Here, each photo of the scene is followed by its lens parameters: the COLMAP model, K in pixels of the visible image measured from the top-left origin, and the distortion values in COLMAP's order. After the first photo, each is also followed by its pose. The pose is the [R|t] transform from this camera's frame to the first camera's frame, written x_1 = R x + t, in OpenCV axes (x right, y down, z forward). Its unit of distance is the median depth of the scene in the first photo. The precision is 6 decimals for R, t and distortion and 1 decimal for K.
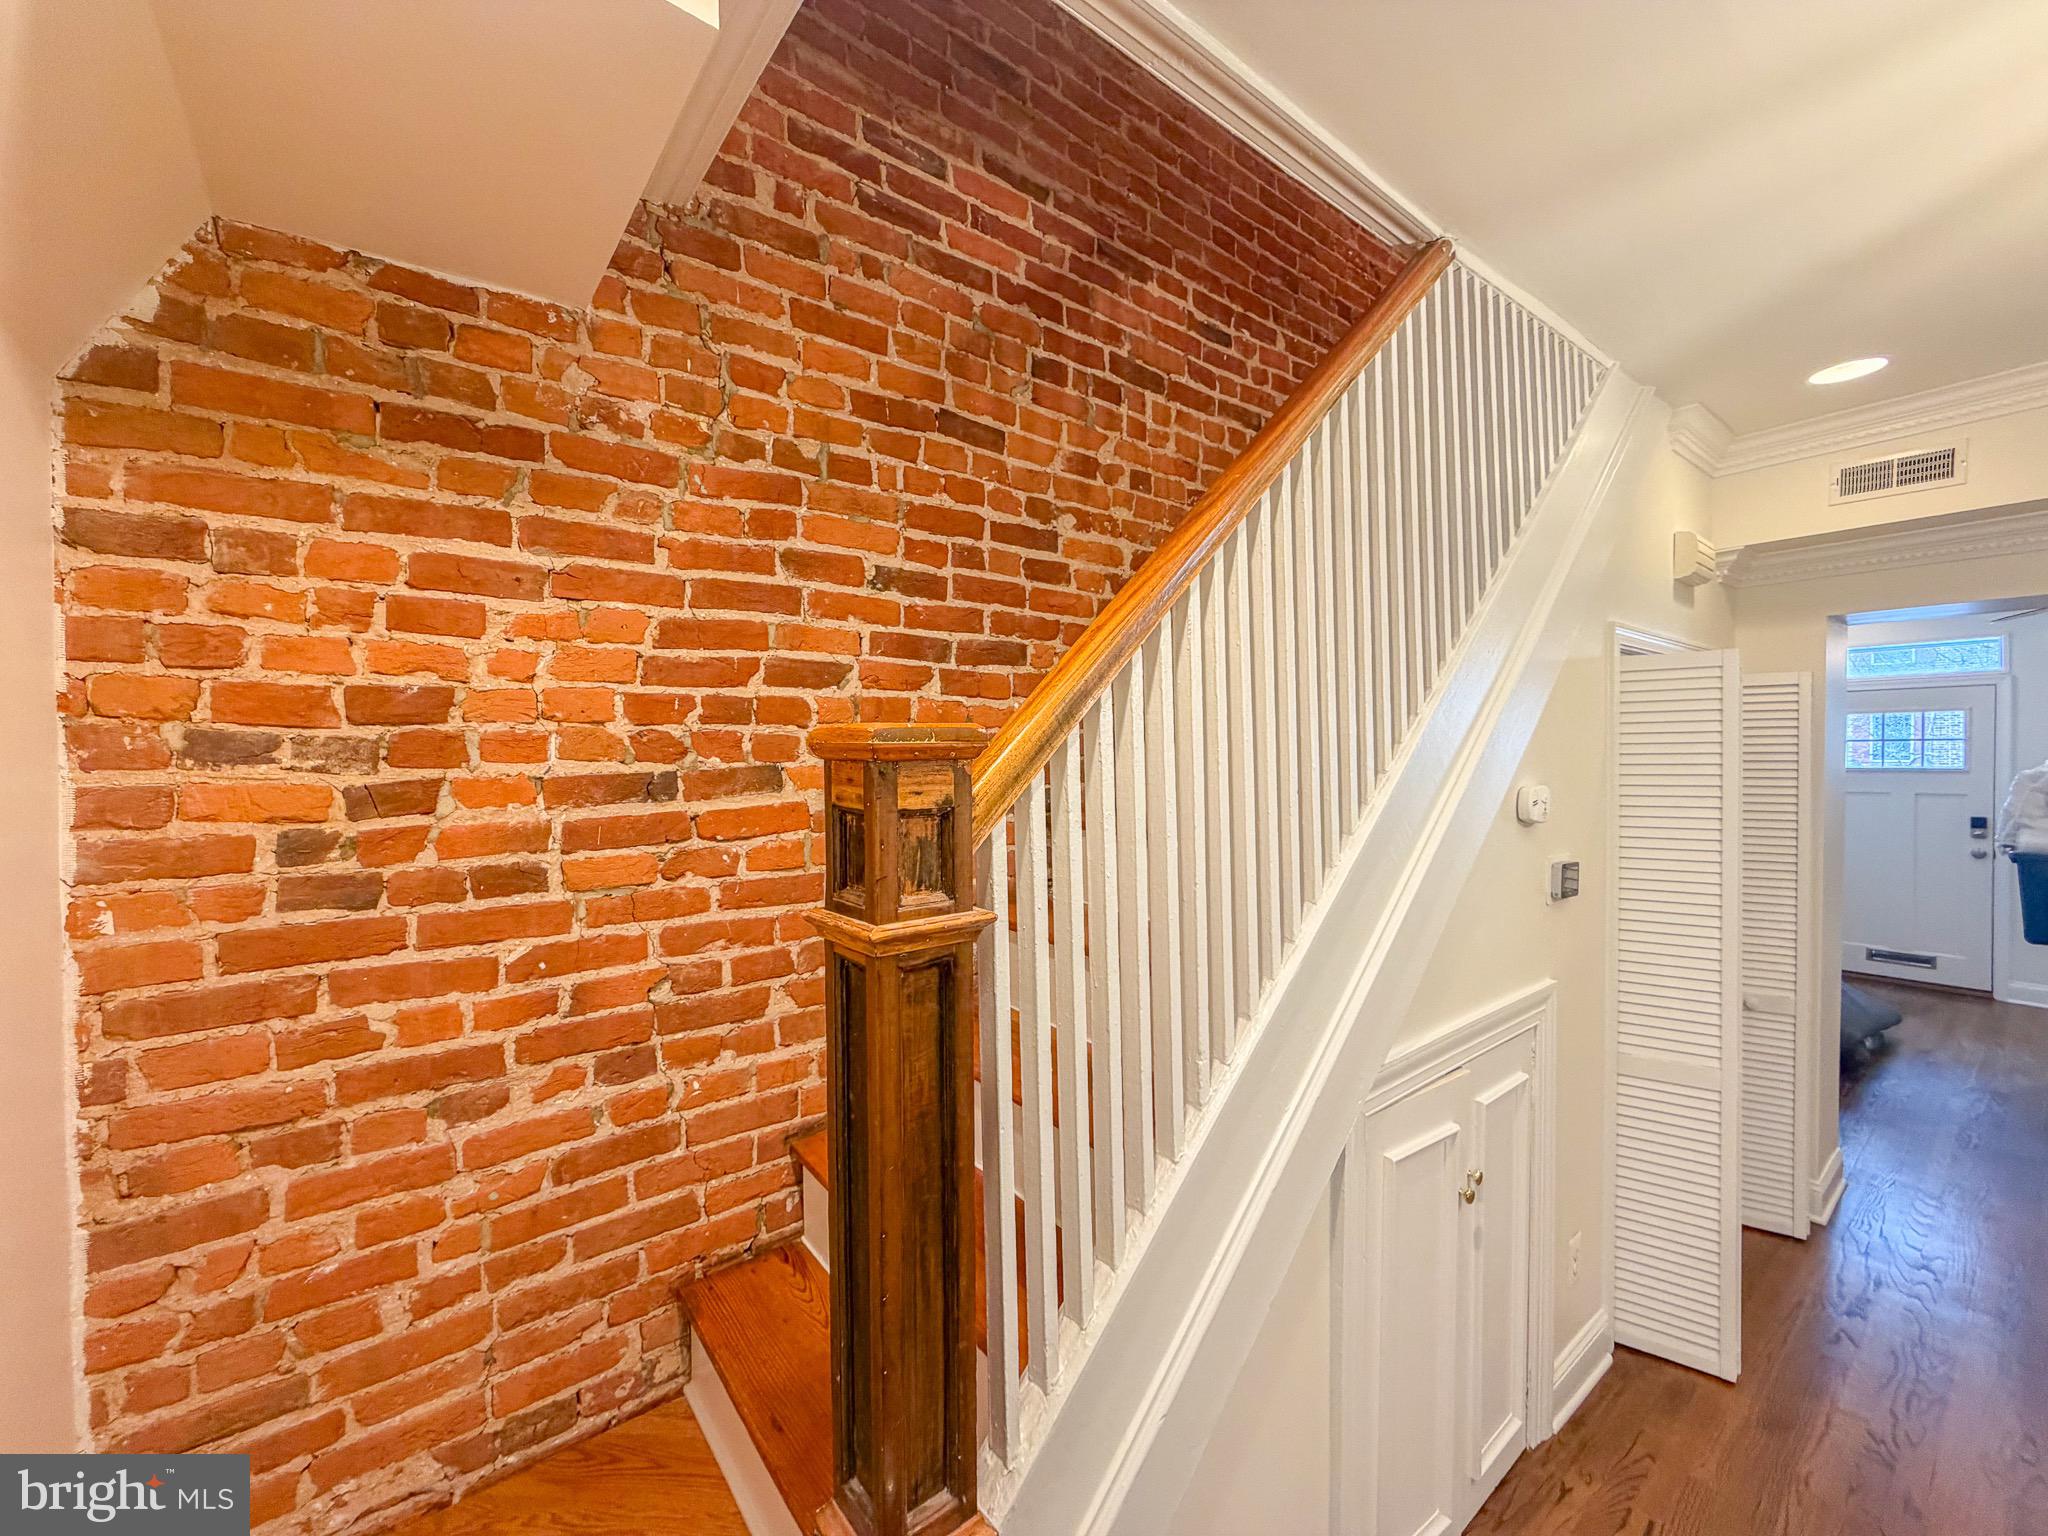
lens RADIAL K [[820.6, 0, 1021.0], [0, 820.6, 769.4], [0, 0, 1]] dist [-0.001648, 0.000267]
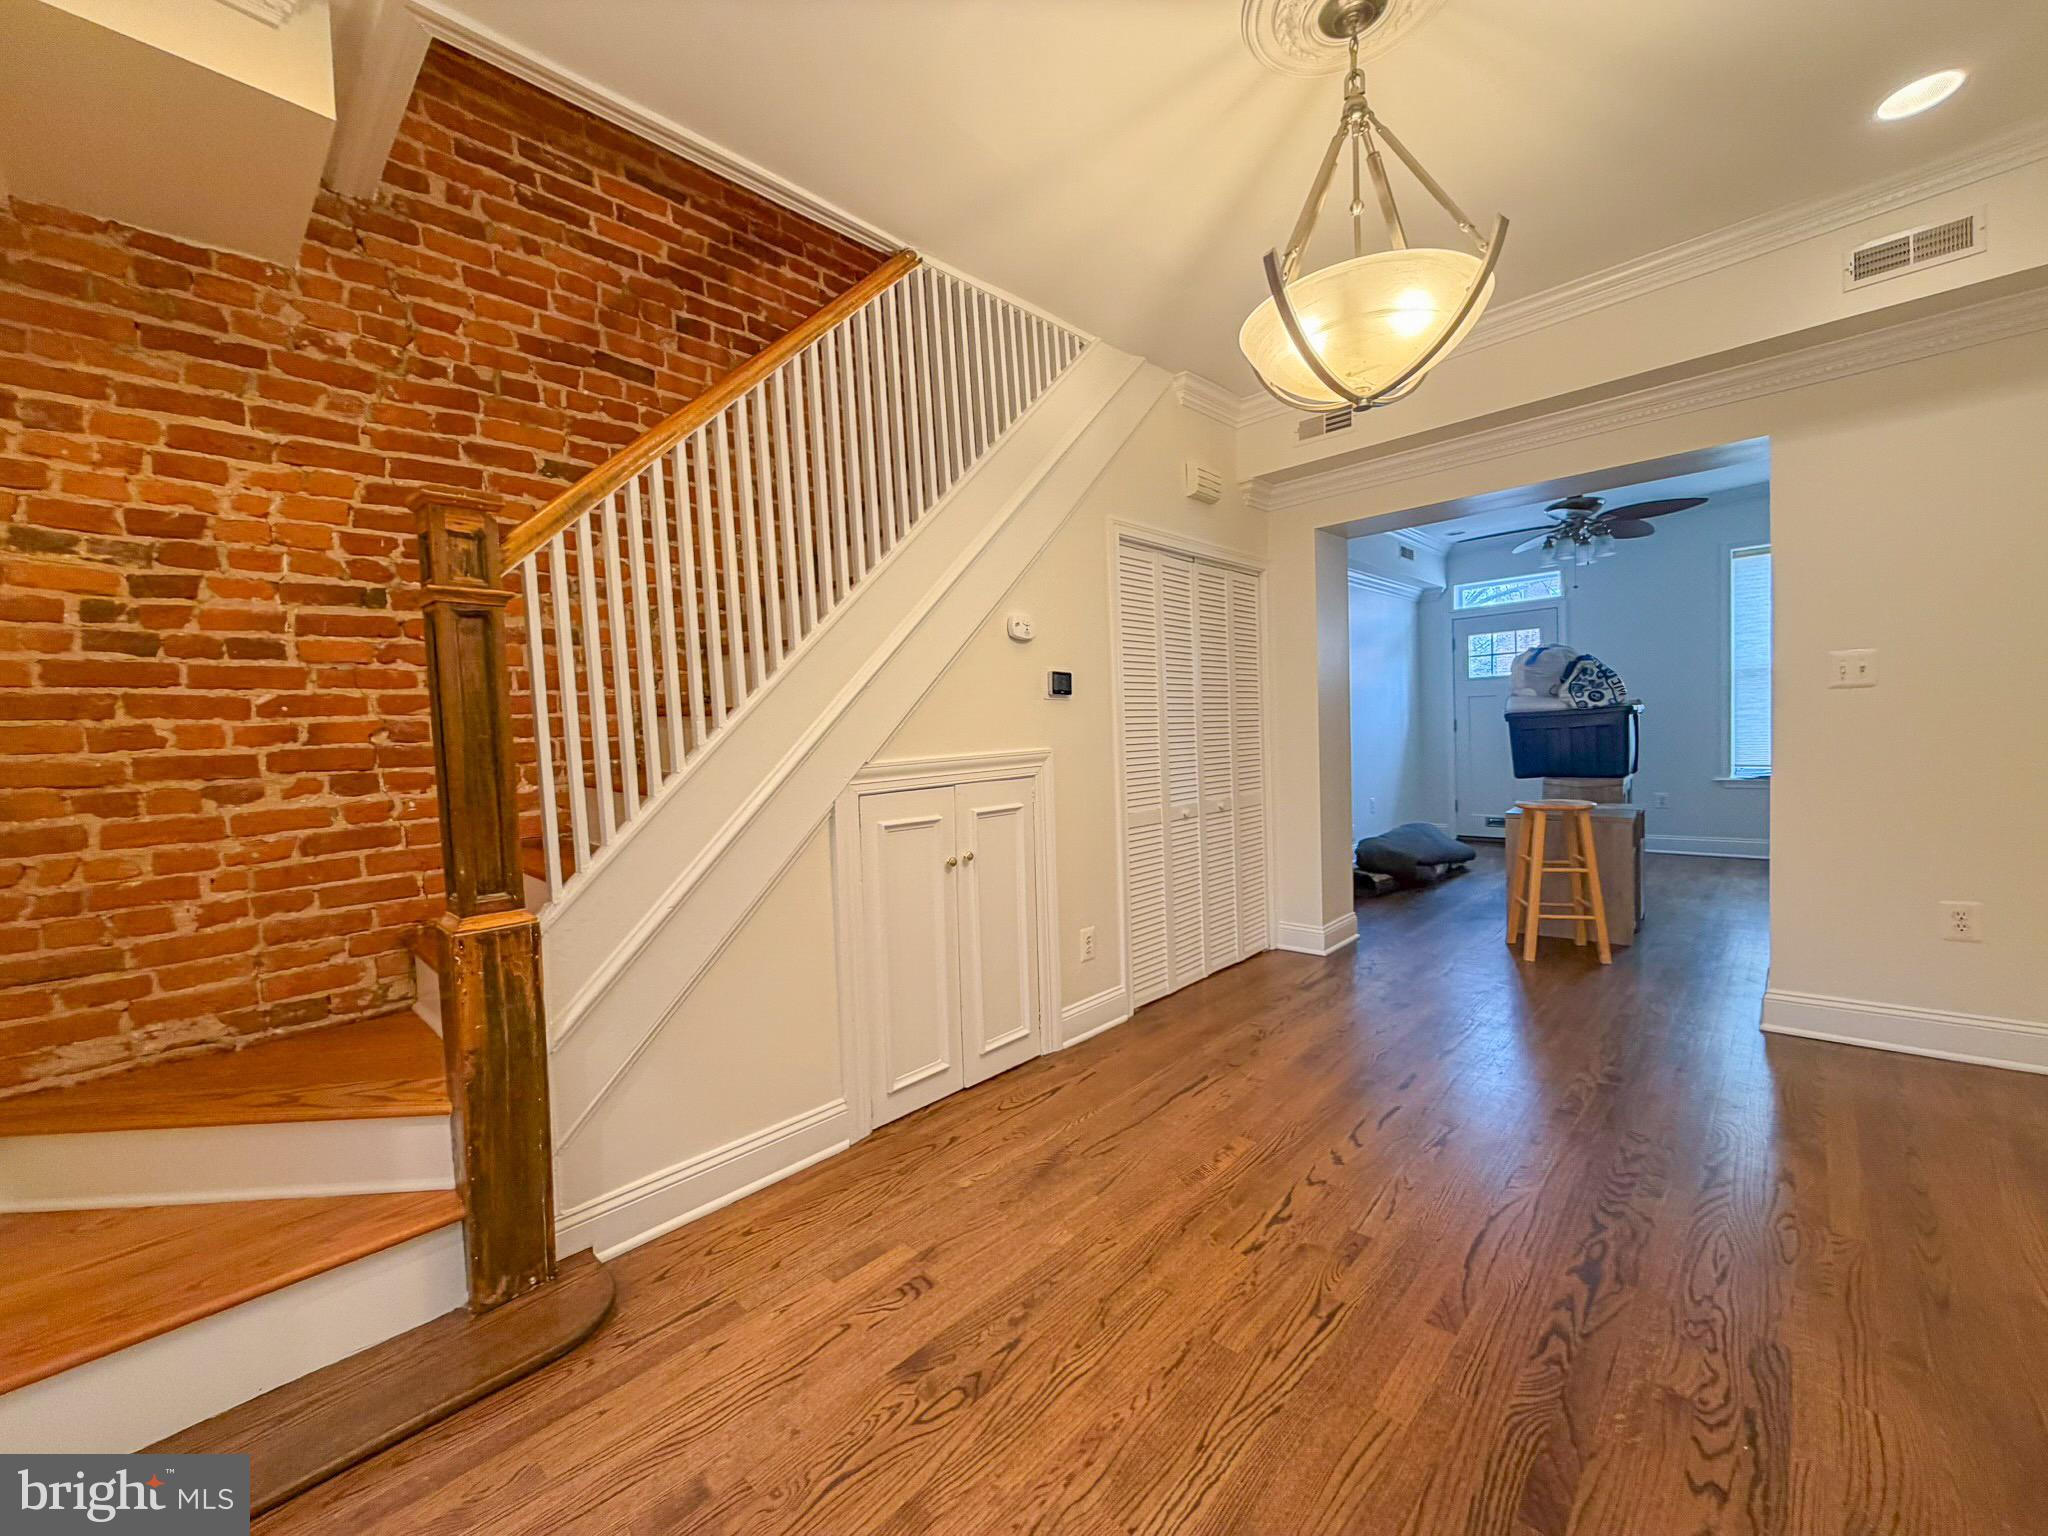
lens RADIAL K [[820.6, 0, 1023.9], [0, 820.6, 769.7], [0, 0, 1]] dist [-0.001648, 0.000267]
pose [[0.988664, -0.037304, 0.145434, 0.527748], [0.034274, 0.999141, 0.023284, 0.359582], [-0.146178, -0.018036, 0.989094, -0.678885]]
